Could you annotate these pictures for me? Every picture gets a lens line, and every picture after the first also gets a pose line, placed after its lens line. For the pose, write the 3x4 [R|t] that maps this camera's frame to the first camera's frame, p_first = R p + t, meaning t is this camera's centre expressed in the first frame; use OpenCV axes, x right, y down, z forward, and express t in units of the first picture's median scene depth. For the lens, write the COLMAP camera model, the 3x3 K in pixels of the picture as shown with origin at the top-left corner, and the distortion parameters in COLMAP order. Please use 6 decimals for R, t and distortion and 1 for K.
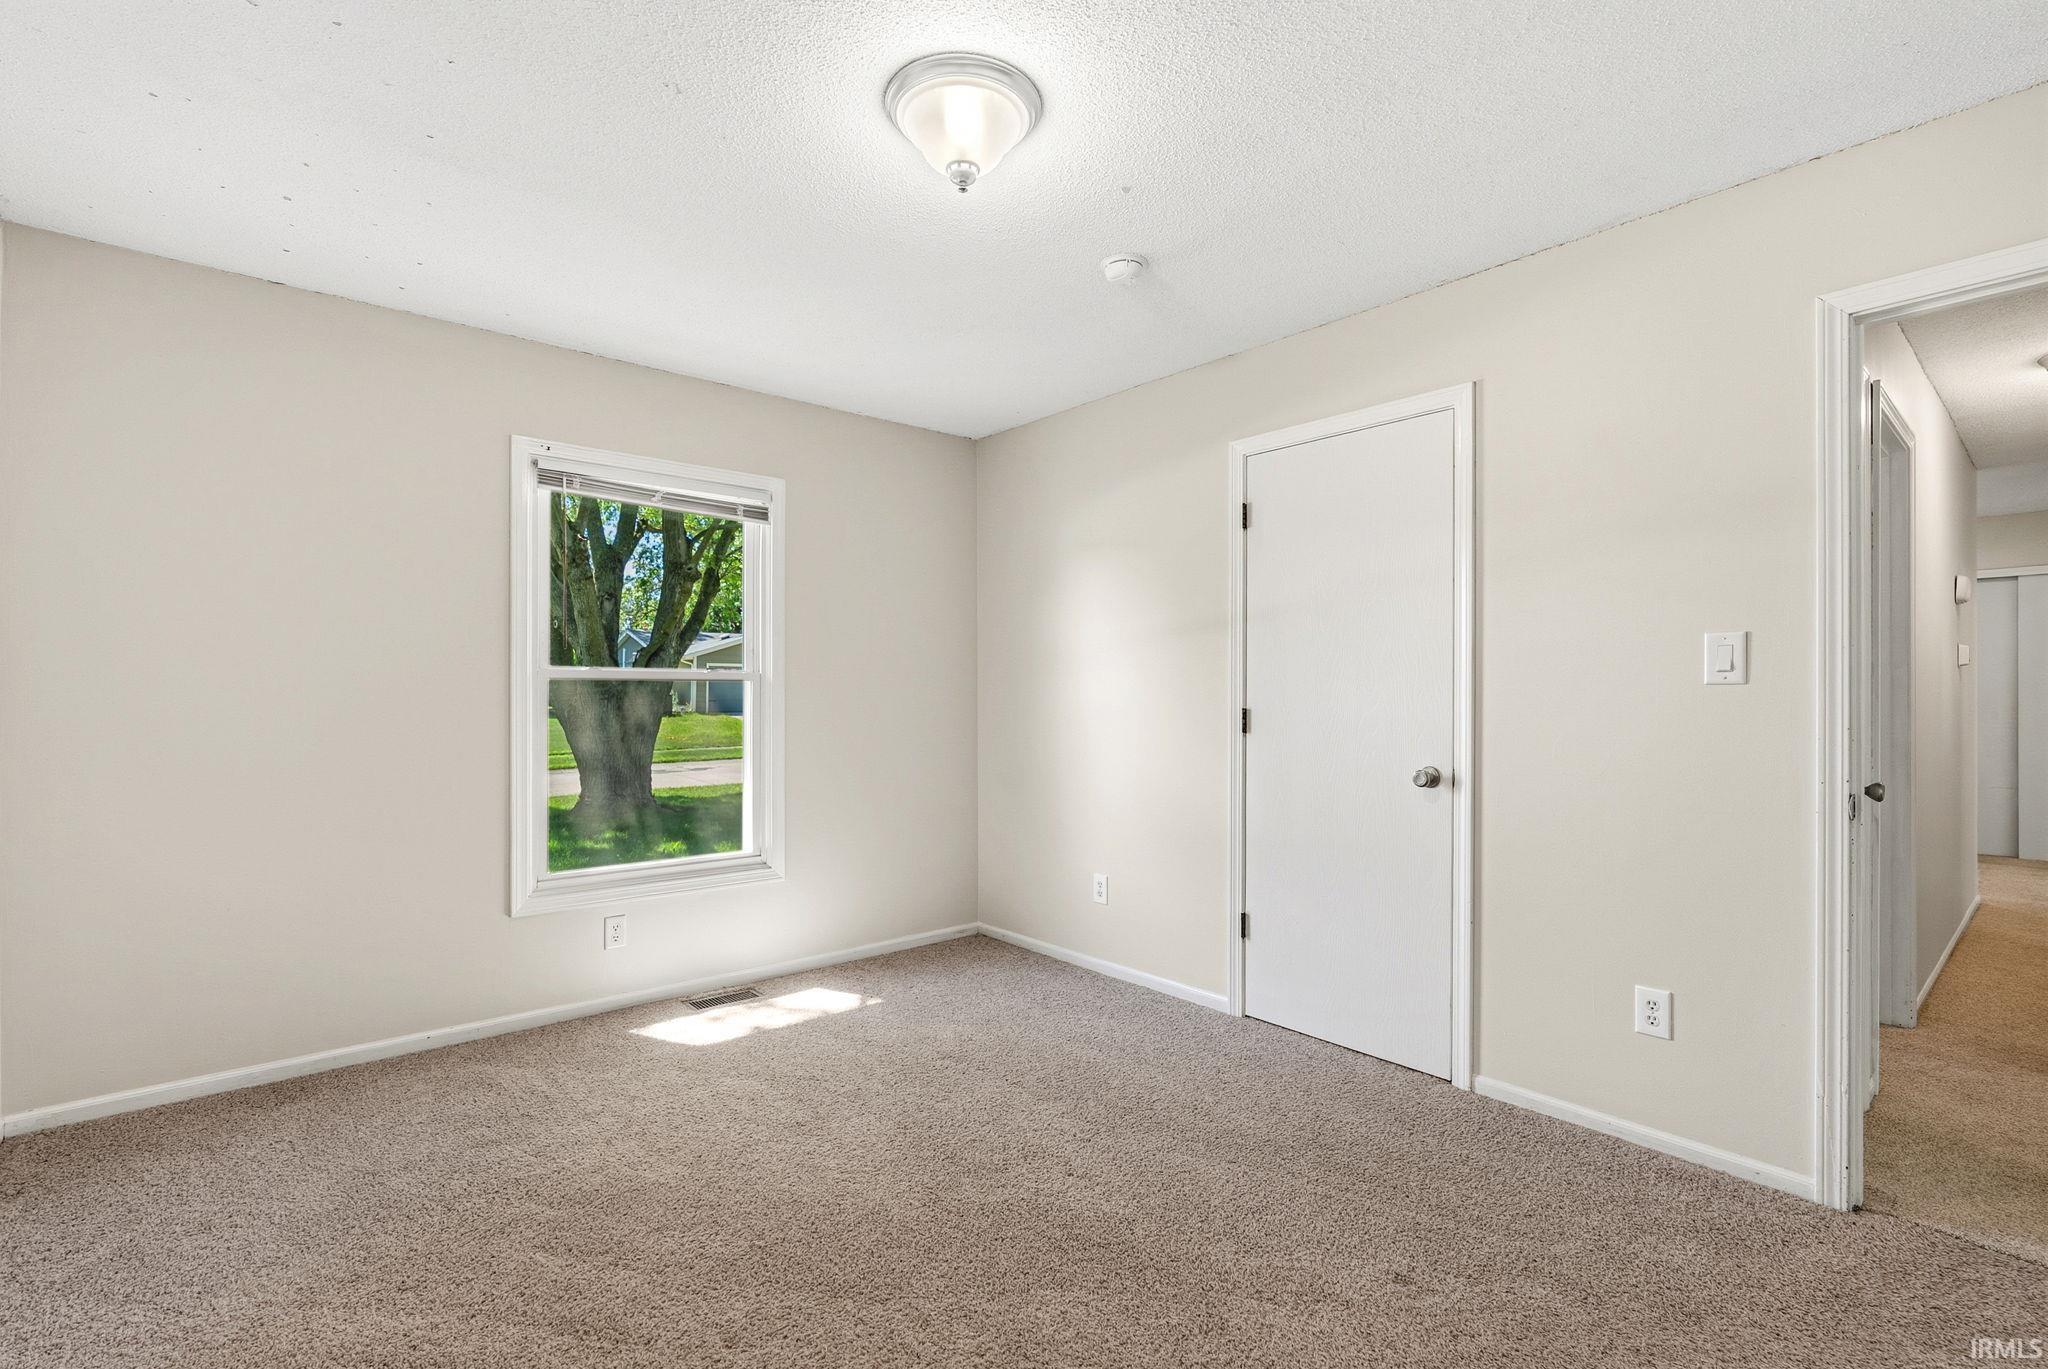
lens RADIAL K [[921.3, 0, 1024.0], [0, 921.3, 684.5], [0, 0, 1]] dist [-0.002023, -0.000020]
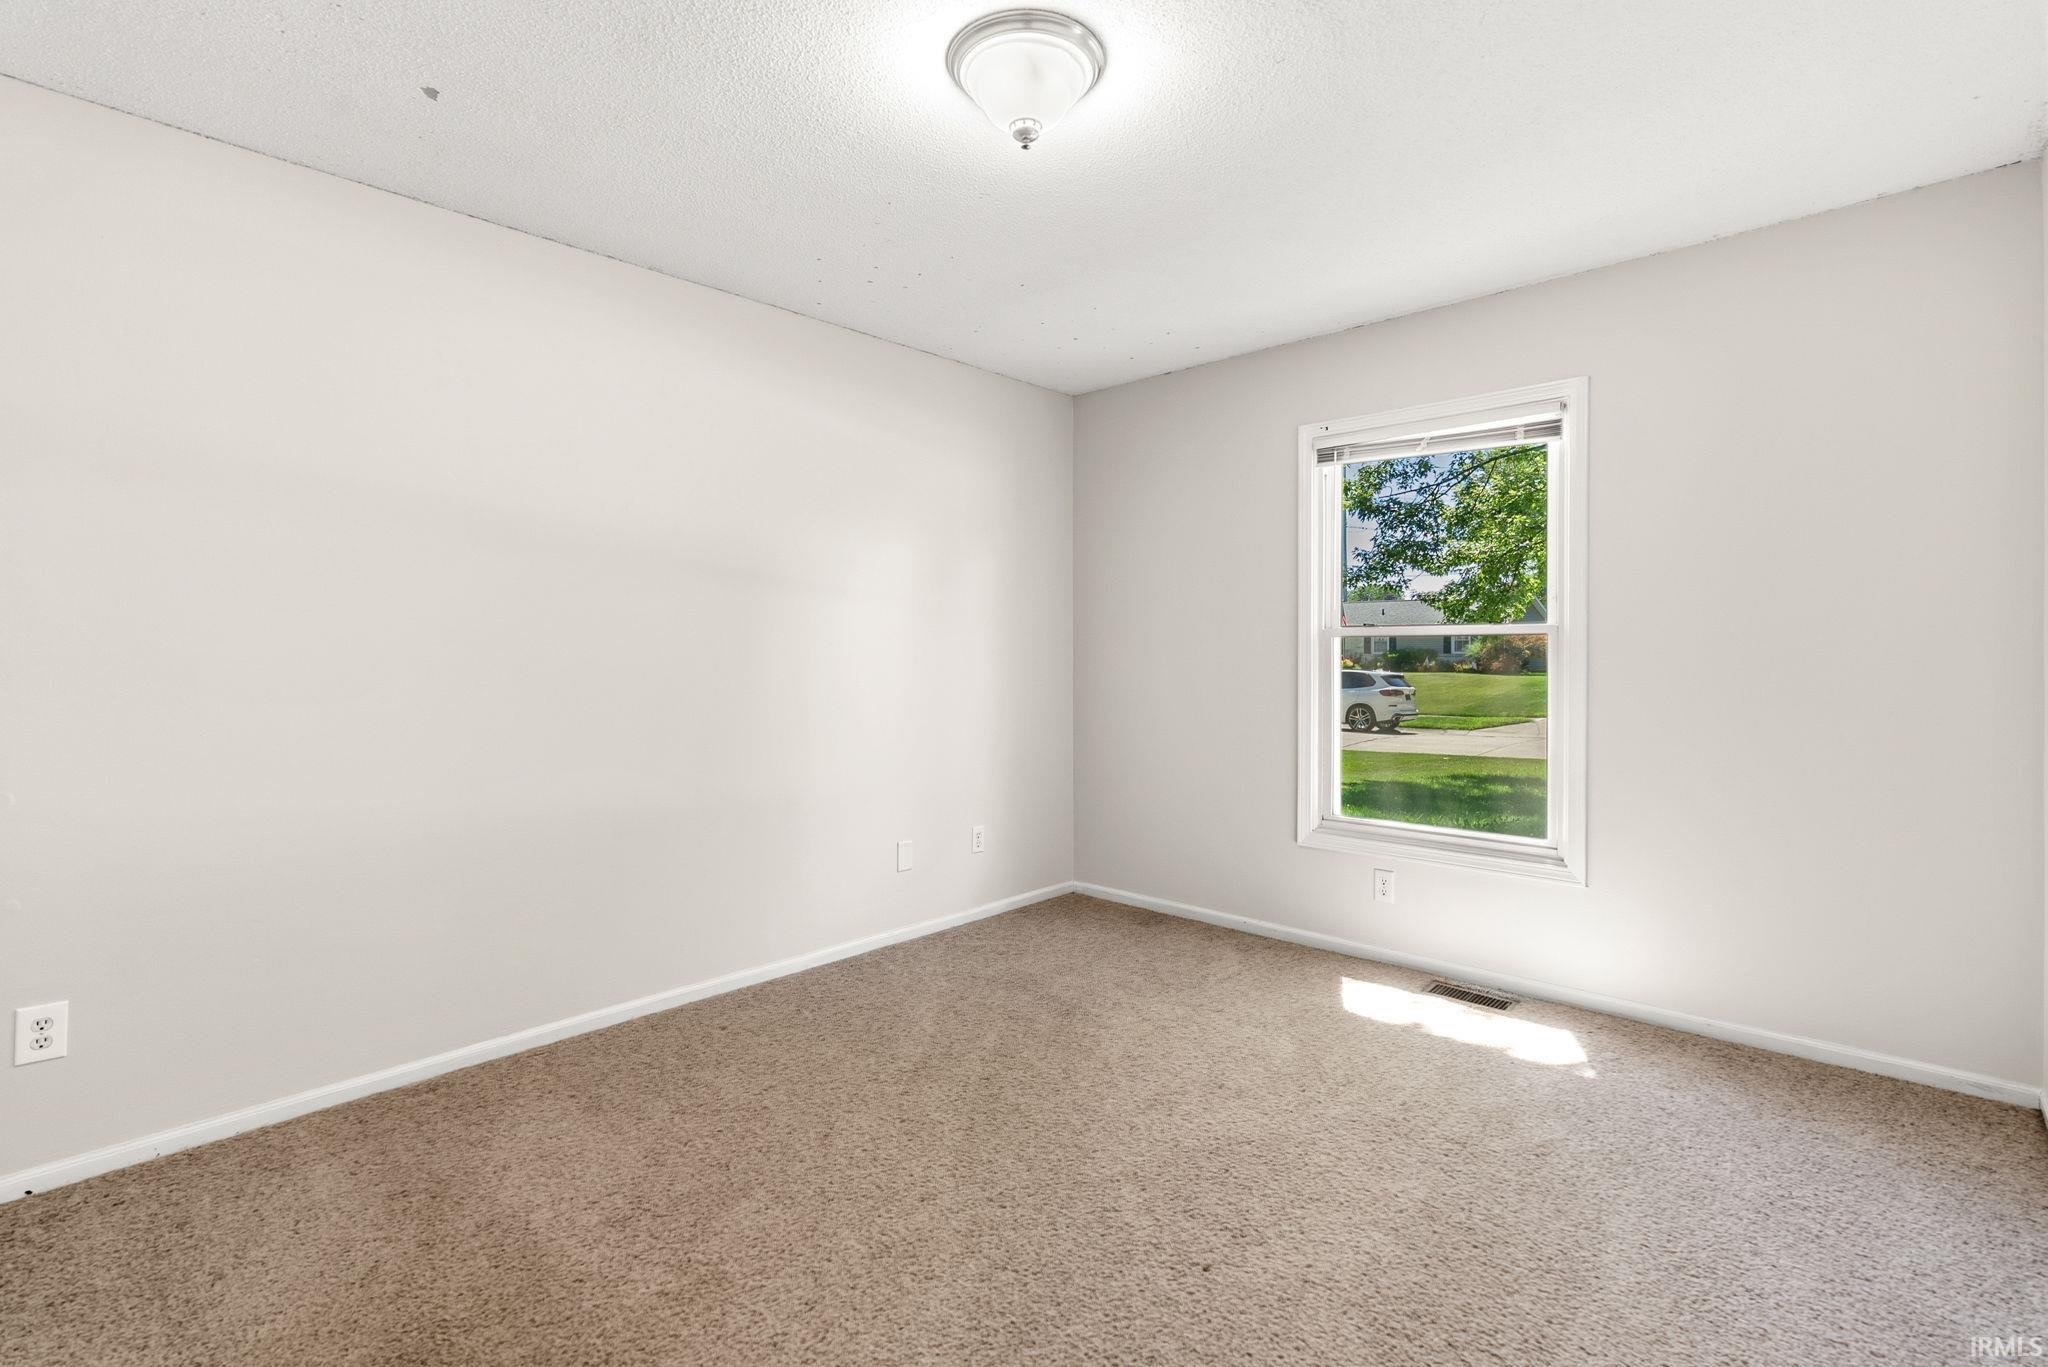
lens RADIAL K [[937.2, 0, 1037.1], [0, 937.2, 653.3], [0, 0, 1]] dist [-0.001604, 0.000515]
pose [[0.117411, 0.000129, -0.993083, 0.527009], [0.016395, 0.999863, 0.002068, 0.003820], [0.992948, -0.016524, 0.117393, 0.493701]]
